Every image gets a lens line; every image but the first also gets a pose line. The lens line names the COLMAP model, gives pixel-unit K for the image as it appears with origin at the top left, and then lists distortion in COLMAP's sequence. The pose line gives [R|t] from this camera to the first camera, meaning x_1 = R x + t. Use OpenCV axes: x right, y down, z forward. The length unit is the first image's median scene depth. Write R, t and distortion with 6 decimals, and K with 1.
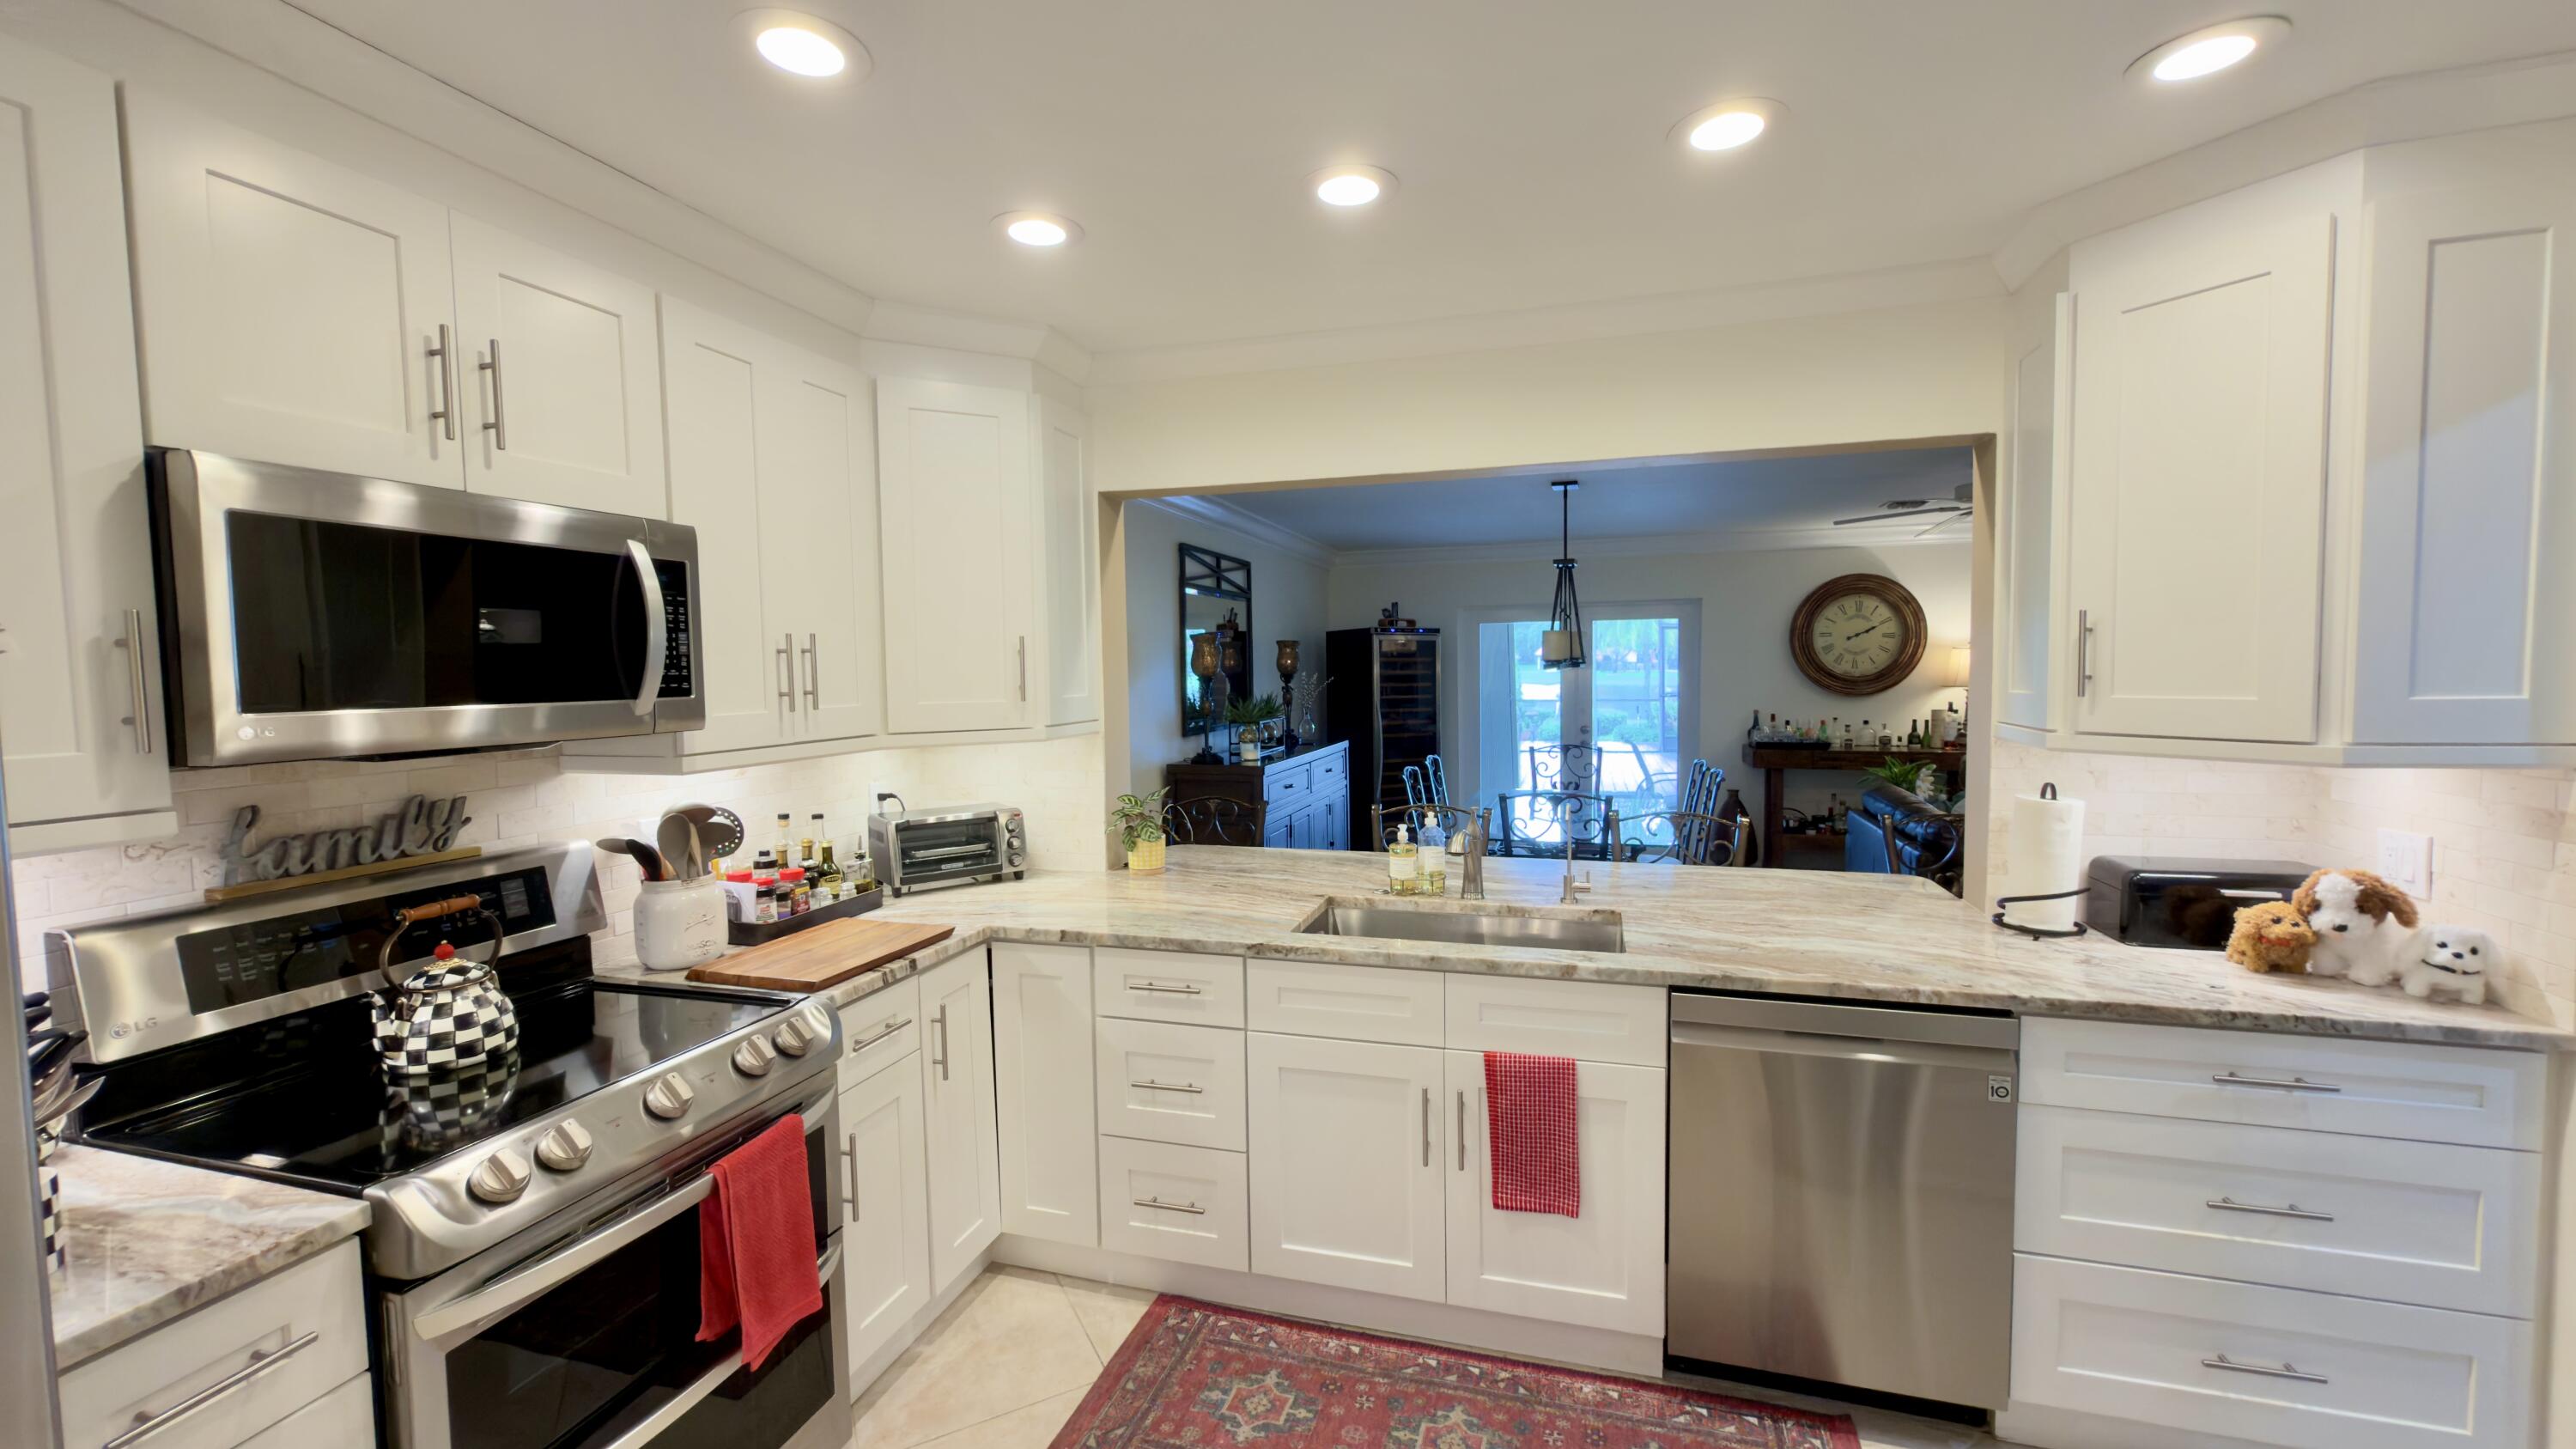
lens RADIAL K [[1021.2, 0, 1285.6], [0, 1021.2, 723.7], [0, 0, 1]] dist [-0.001927, 0.000300]
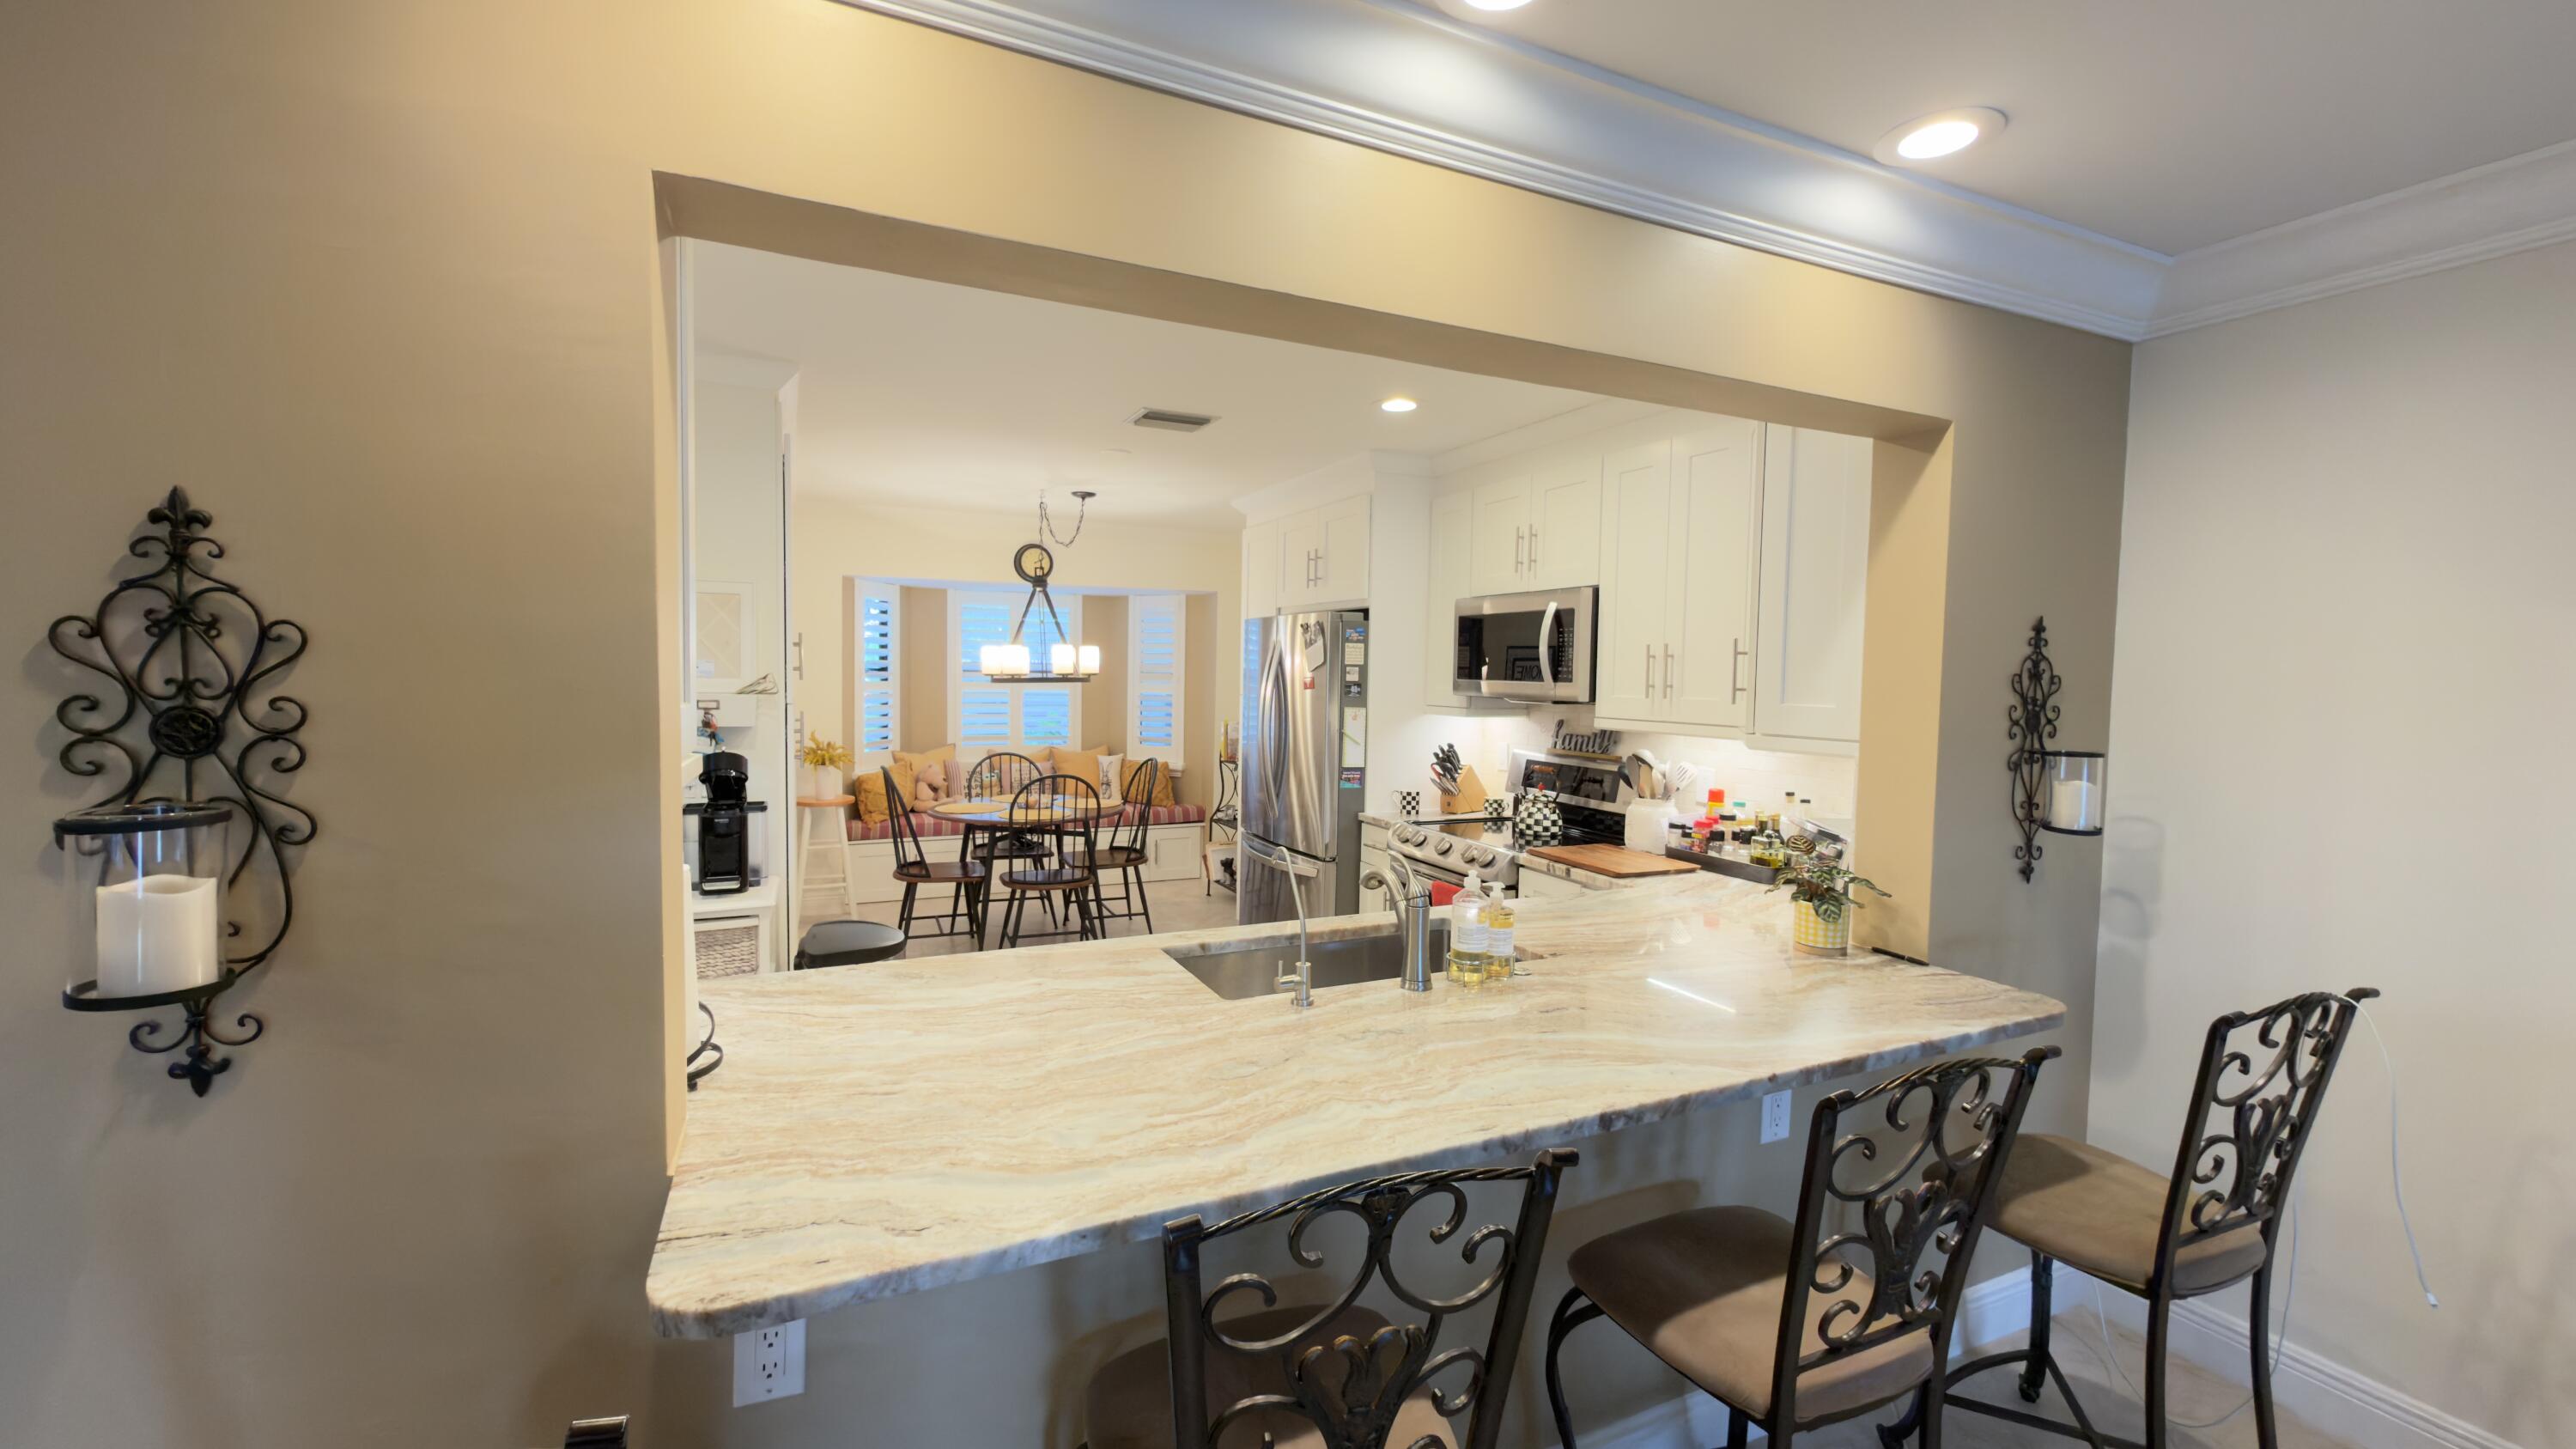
lens RADIAL K [[1021.2, 0, 1276.2], [0, 1021.2, 724.2], [0, 0, 1]] dist [-0.001927, 0.000300]
pose [[-0.752365, 0.037485, -0.657679, 0.963388], [-0.042734, 0.993499, 0.105512, -0.116964], [0.657359, 0.107489, -0.745872, 1.931742]]
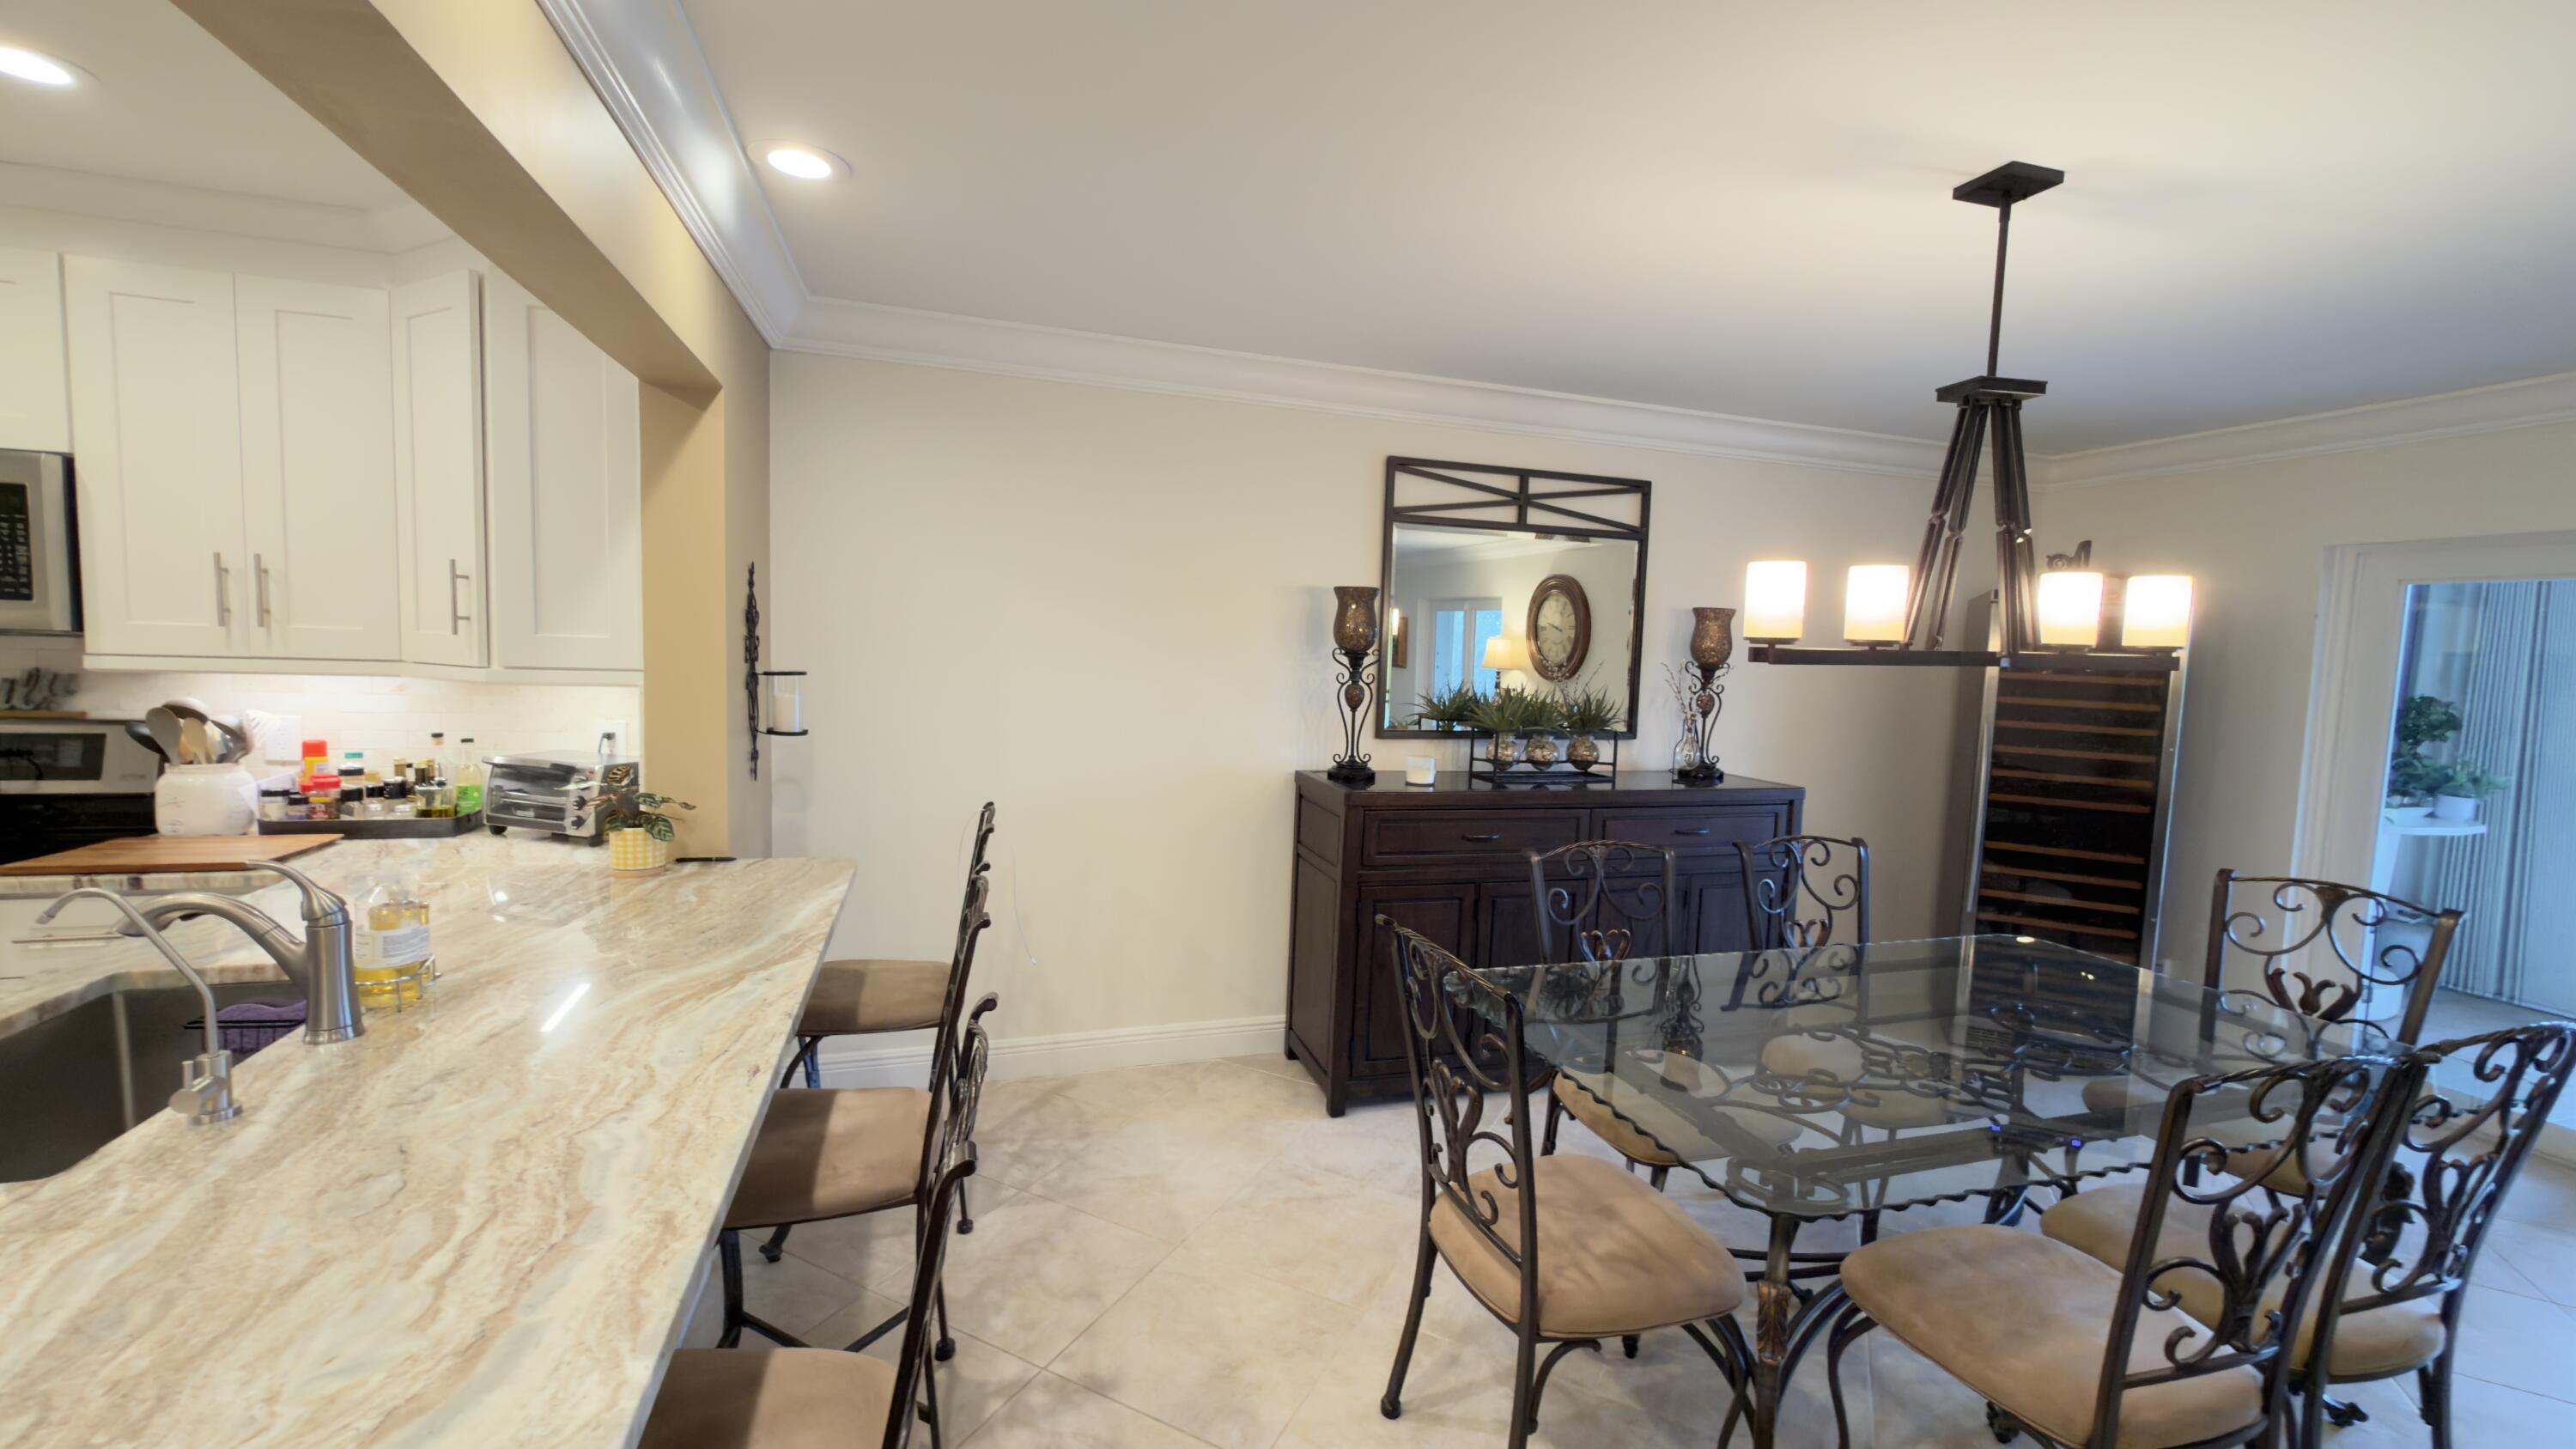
lens RADIAL K [[1021.2, 0, 1279.8], [0, 1021.2, 730.4], [0, 0, 1]] dist [-0.001927, 0.000300]
pose [[0.558930, 0.104615, -0.822589, 1.135825], [-0.092334, 0.993693, 0.063637, -0.081699], [0.824058, 0.040384, 0.565064, 1.459866]]
